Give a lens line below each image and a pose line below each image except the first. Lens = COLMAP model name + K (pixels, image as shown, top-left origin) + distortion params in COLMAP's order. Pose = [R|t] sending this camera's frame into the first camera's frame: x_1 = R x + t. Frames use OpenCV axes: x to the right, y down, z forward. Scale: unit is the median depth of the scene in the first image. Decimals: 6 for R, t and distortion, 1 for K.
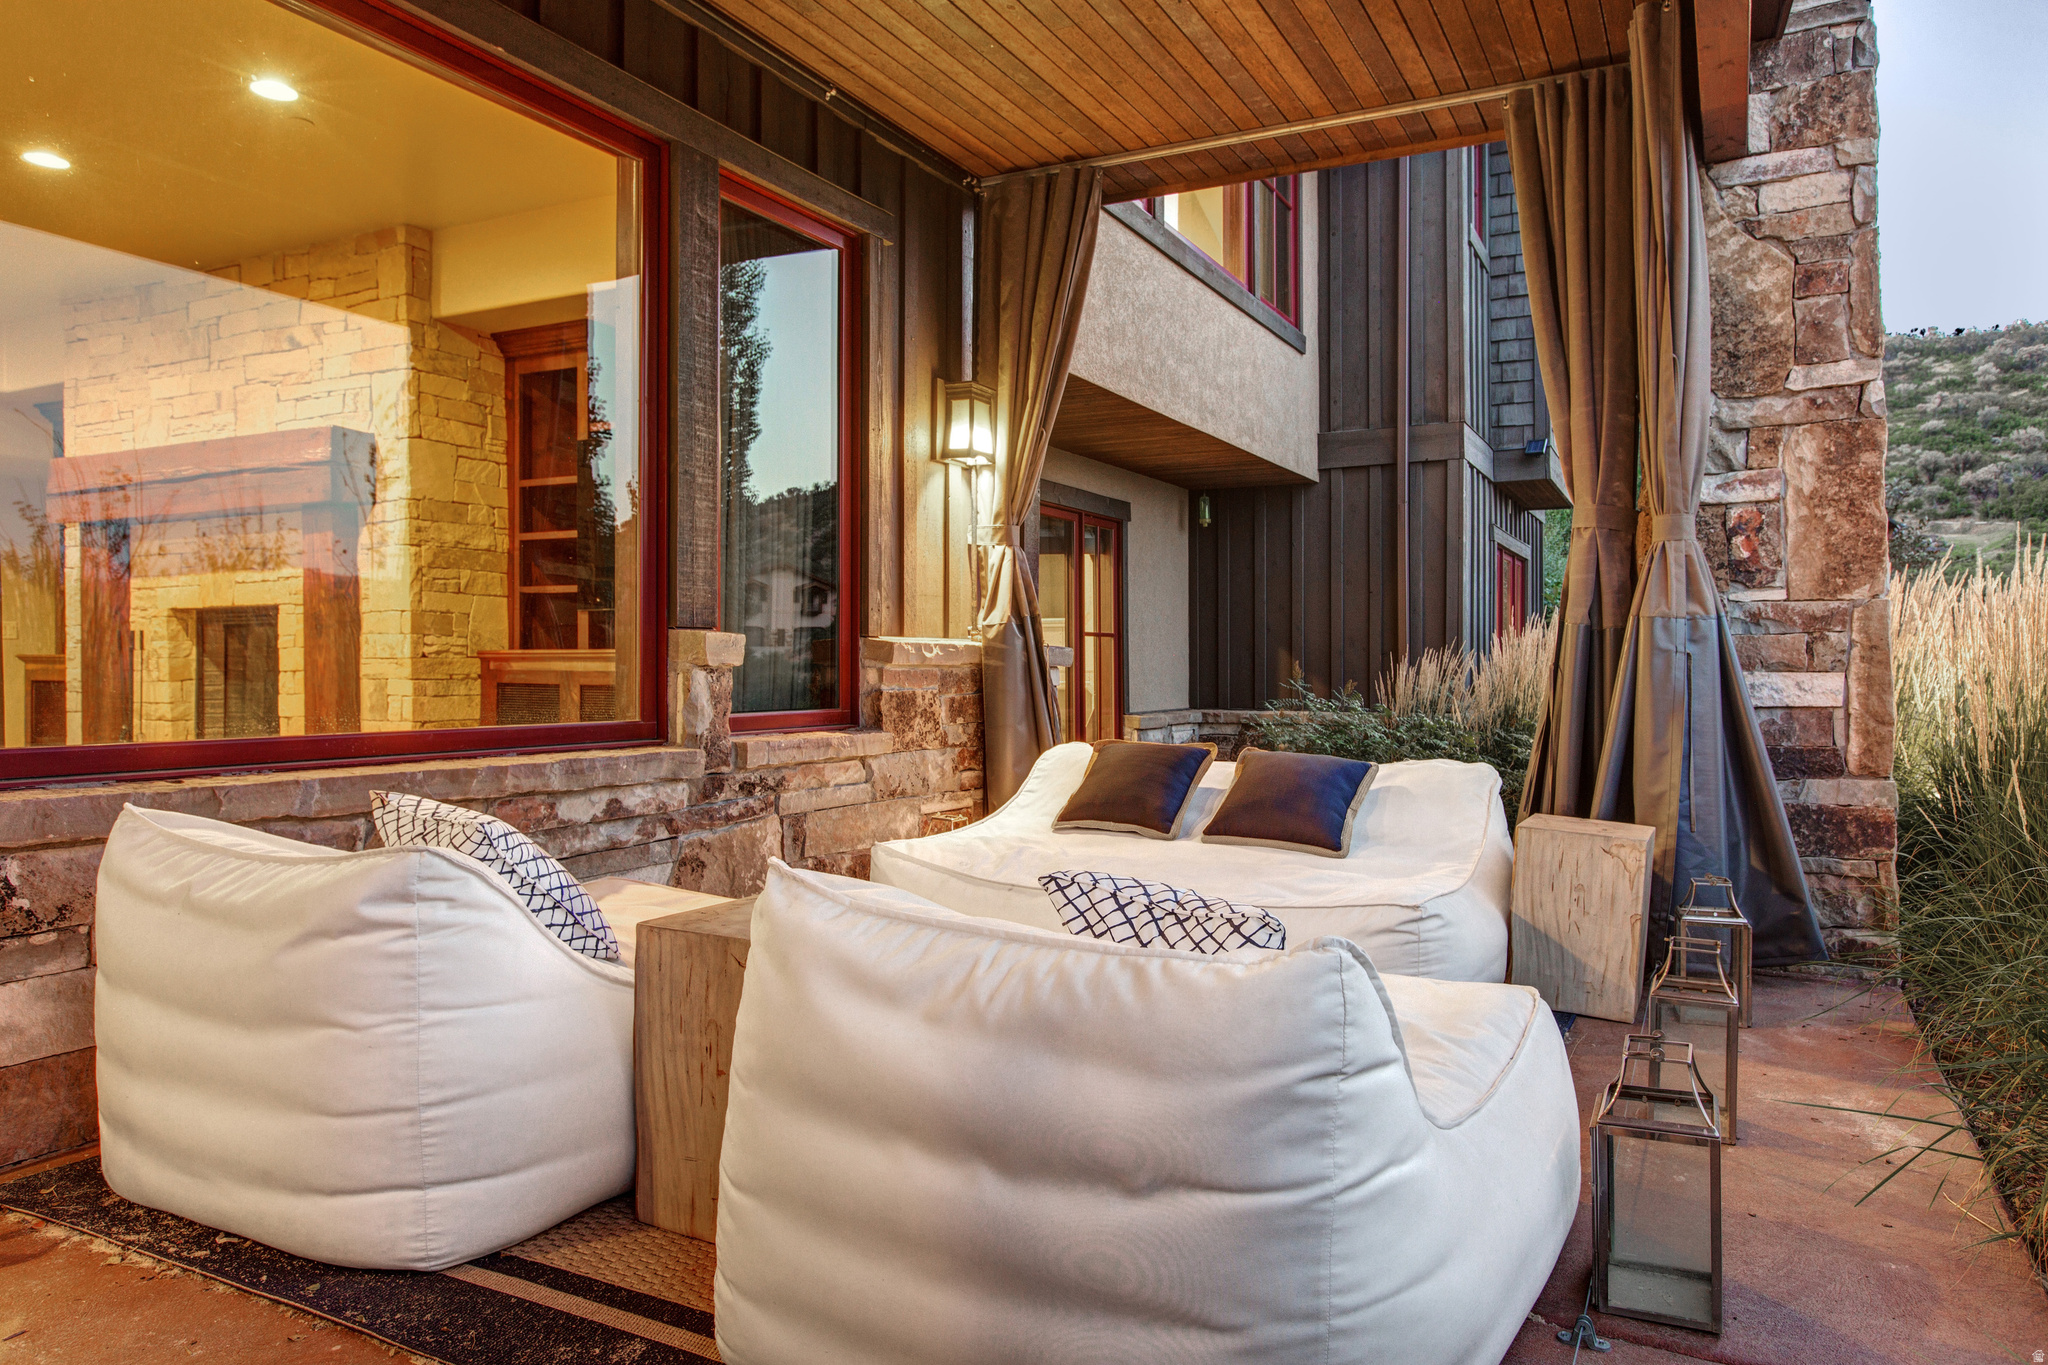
lens RADIAL K [[1337.9, 0, 1025.4], [0, 1337.9, 682.2], [0, 0, 1]] dist [0.008646, 0.003210]
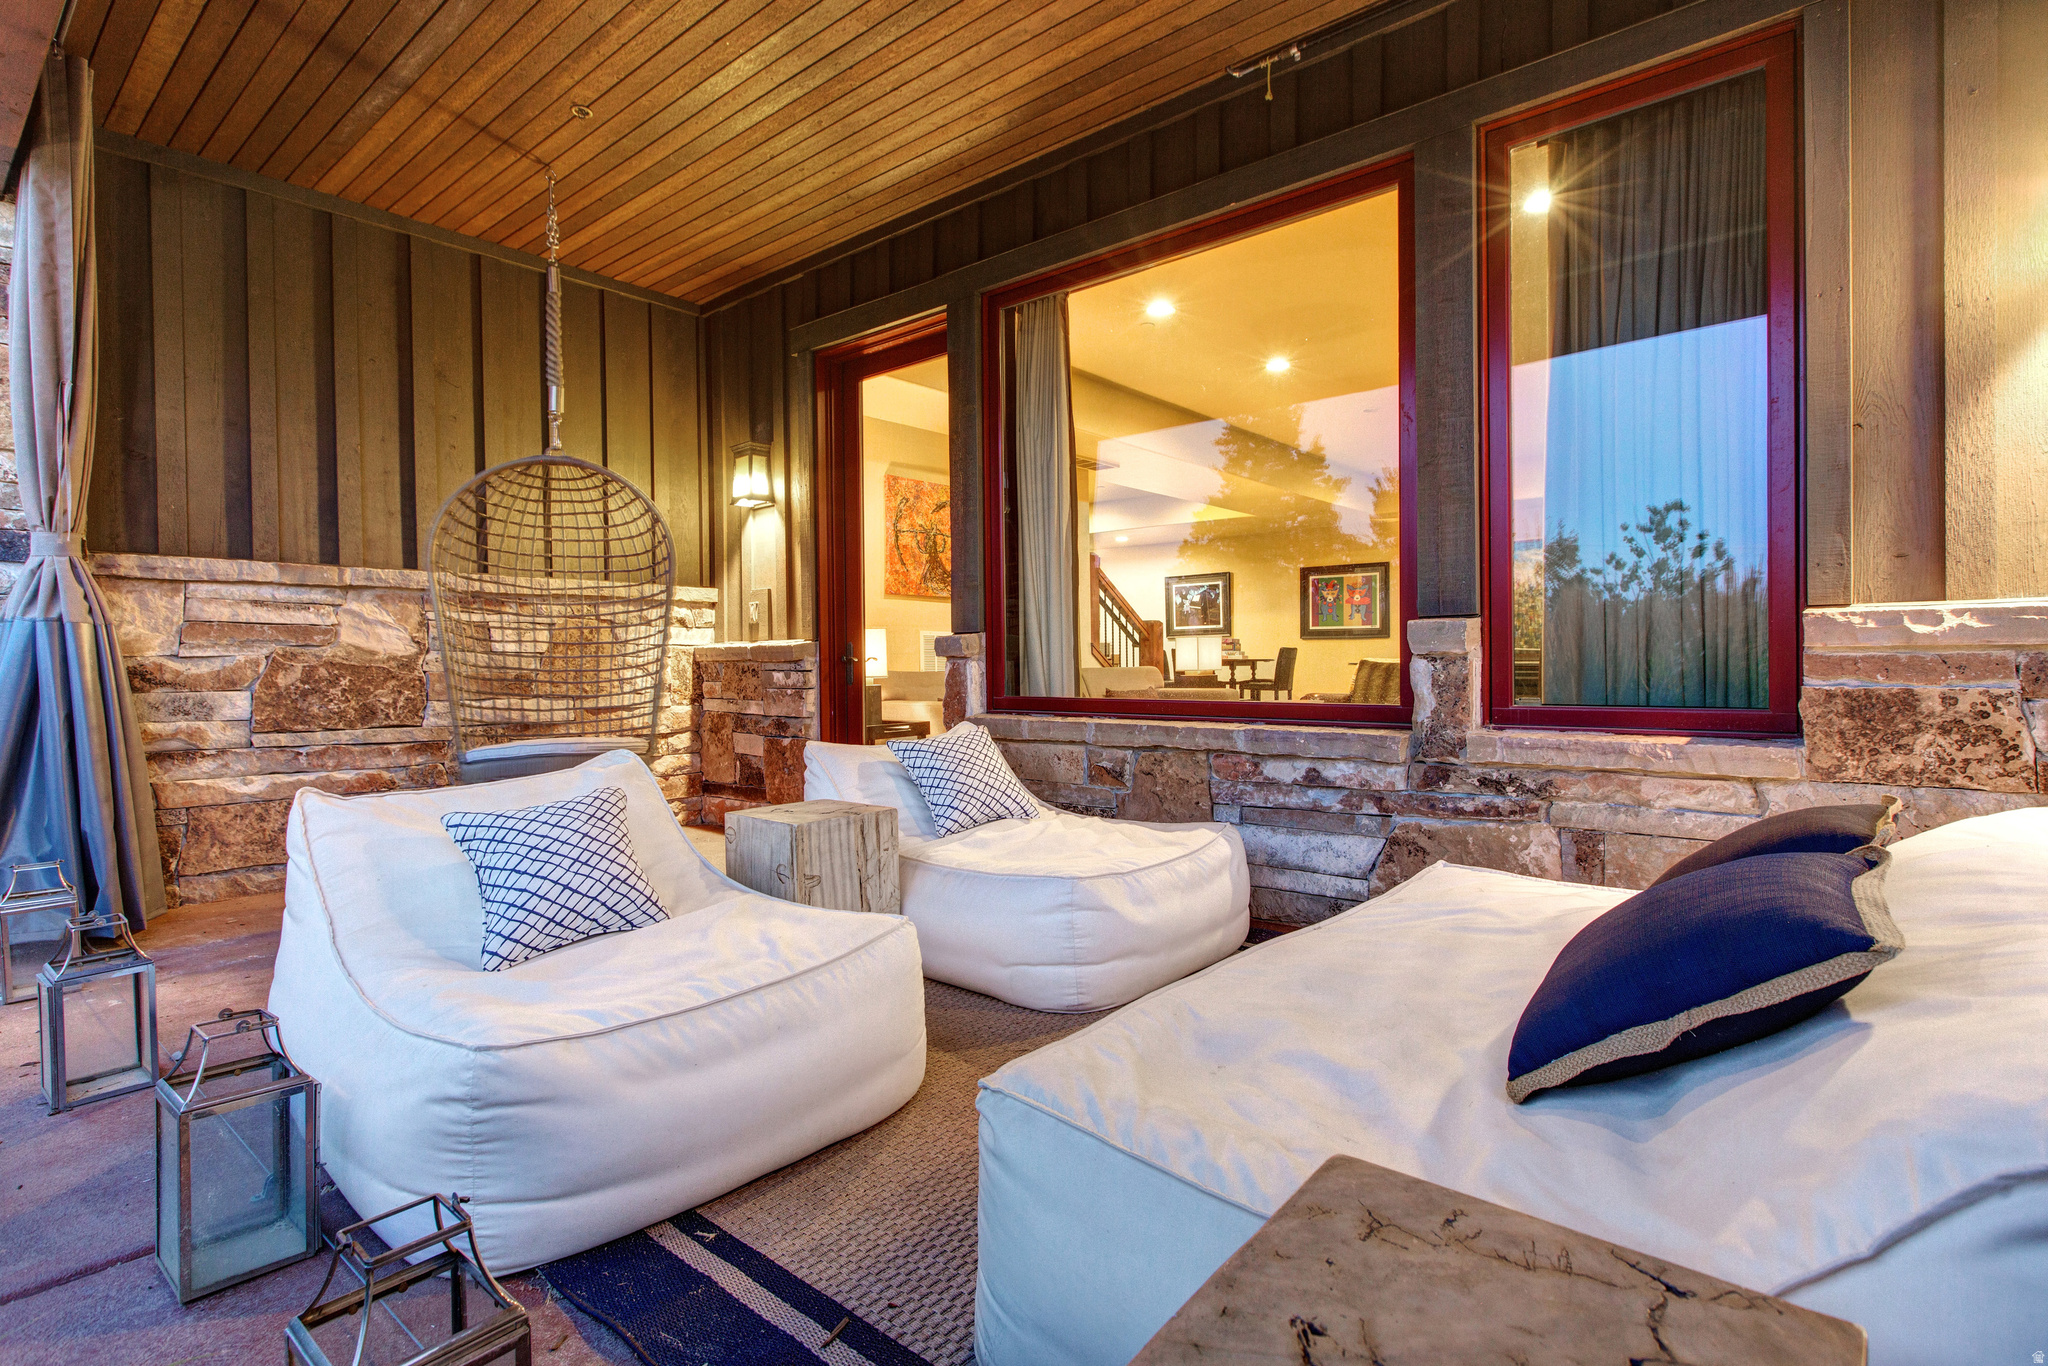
lens RADIAL K [[996.5, 0, 1024.0], [0, 996.5, 683.2], [0, 0, 1]] dist [0.006029, 0.001824]
pose [[-0.209700, 0.021336, -0.977533, 0.579594], [-0.003550, 0.999739, 0.022582, -0.006567], [0.977759, 0.008206, -0.209570, 0.896298]]
